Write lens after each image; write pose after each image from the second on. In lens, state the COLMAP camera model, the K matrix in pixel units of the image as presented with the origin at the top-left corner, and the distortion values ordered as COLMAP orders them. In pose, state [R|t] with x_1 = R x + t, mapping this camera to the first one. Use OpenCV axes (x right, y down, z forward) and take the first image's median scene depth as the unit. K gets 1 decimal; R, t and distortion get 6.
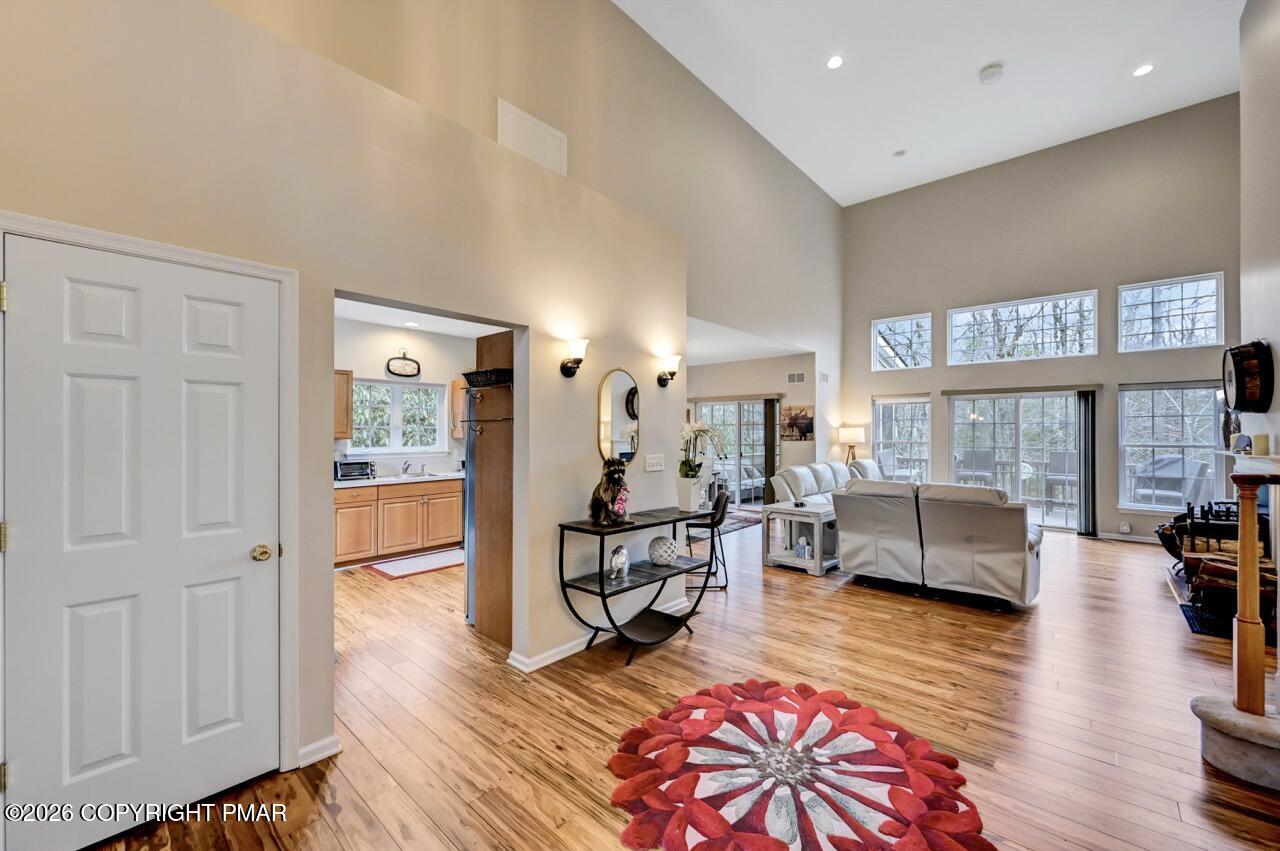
lens RADIAL K [[505.1, 0, 648.4], [0, 505.1, 427.7], [0, 0, 1]] dist [-0.002679, 0.000691]
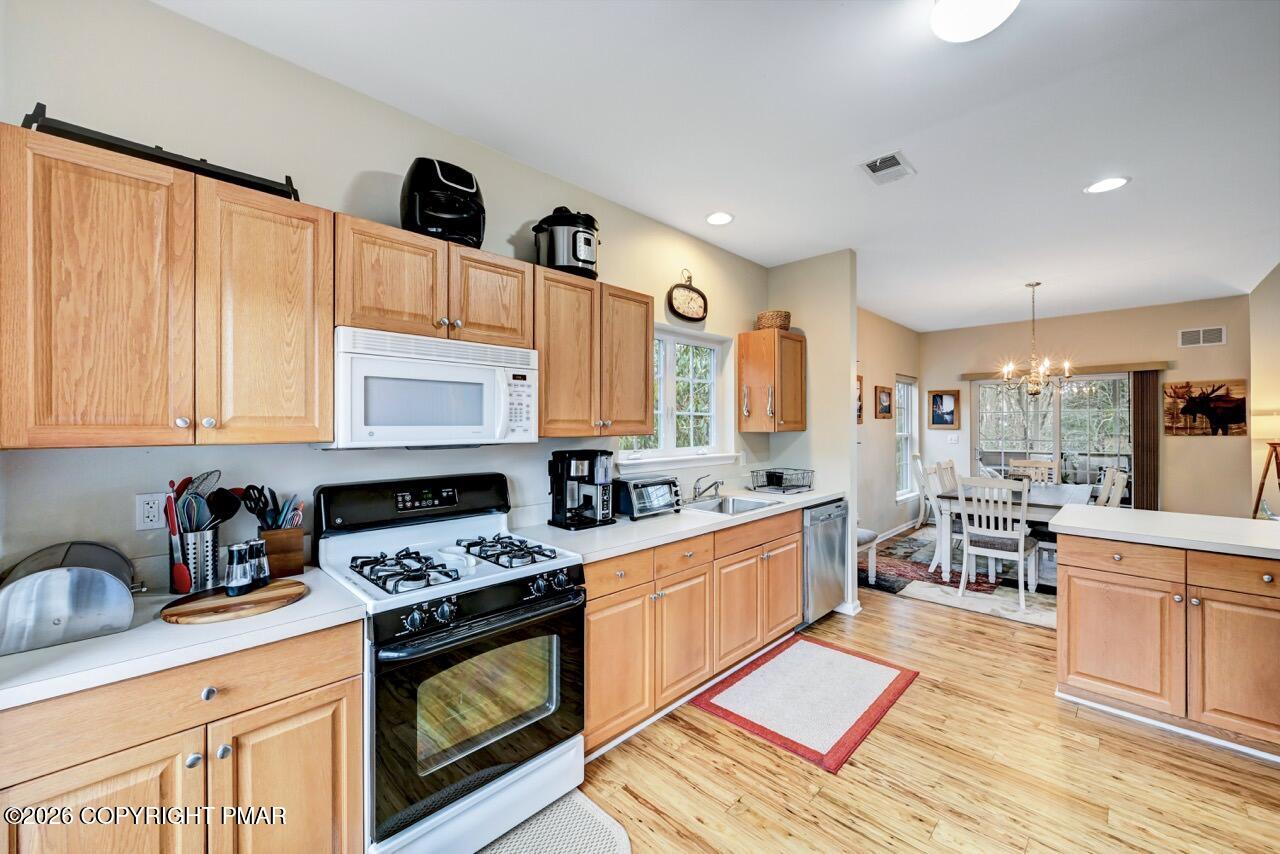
lens RADIAL K [[505.1, 0, 647.6], [0, 505.1, 424.2], [0, 0, 1]] dist [-0.002679, 0.000691]
pose [[0.998910, -0.000287, -0.046684, -0.569751], [0.000865, 0.999923, 0.012376, 0.005186], [0.046677, -0.012403, 0.998833, 0.507318]]
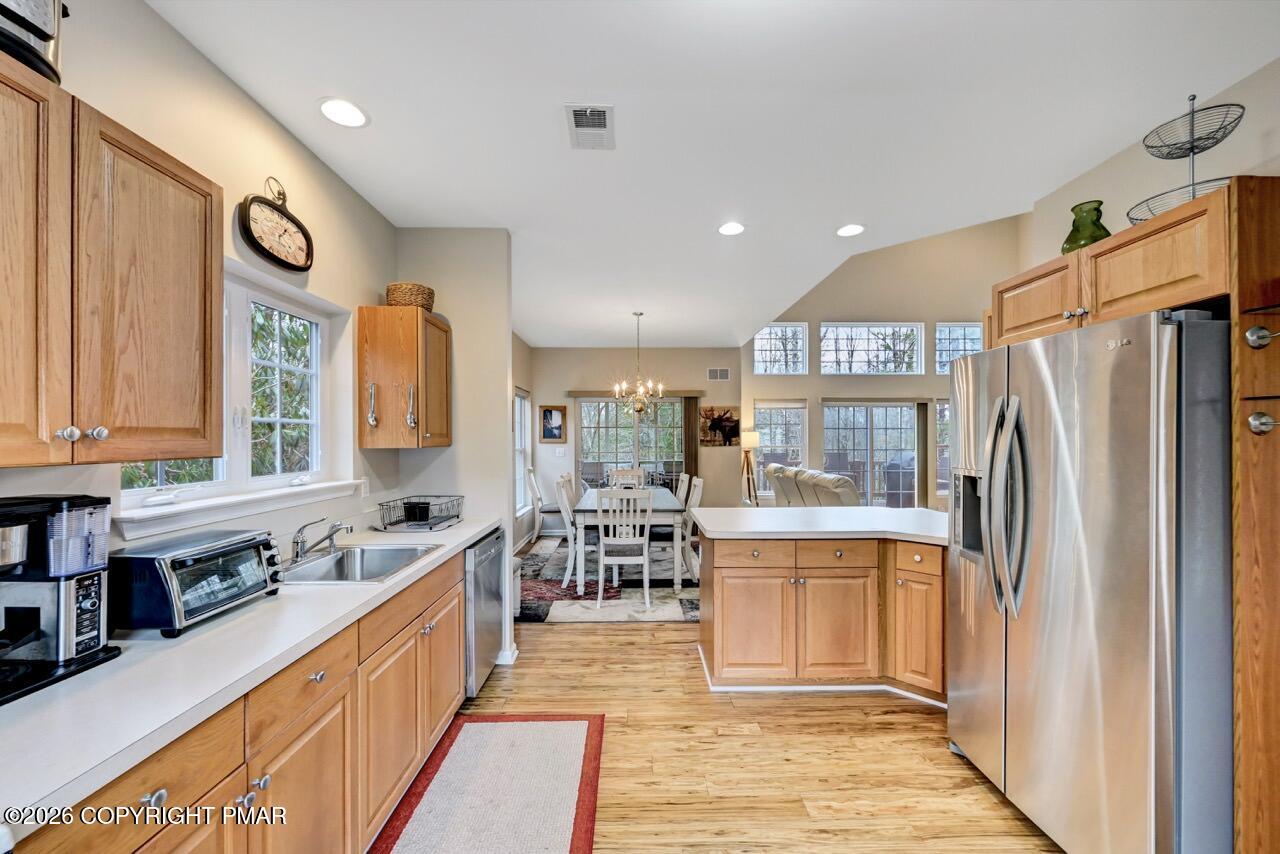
lens RADIAL K [[505.1, 0, 640.8], [0, 505.1, 439.6], [0, 0, 1]] dist [-0.002679, 0.000691]
pose [[0.739809, -0.003258, 0.672809, -0.602393], [-0.005698, 0.999922, 0.011107, 0.008894], [-0.672792, -0.012051, 0.739733, 0.674672]]
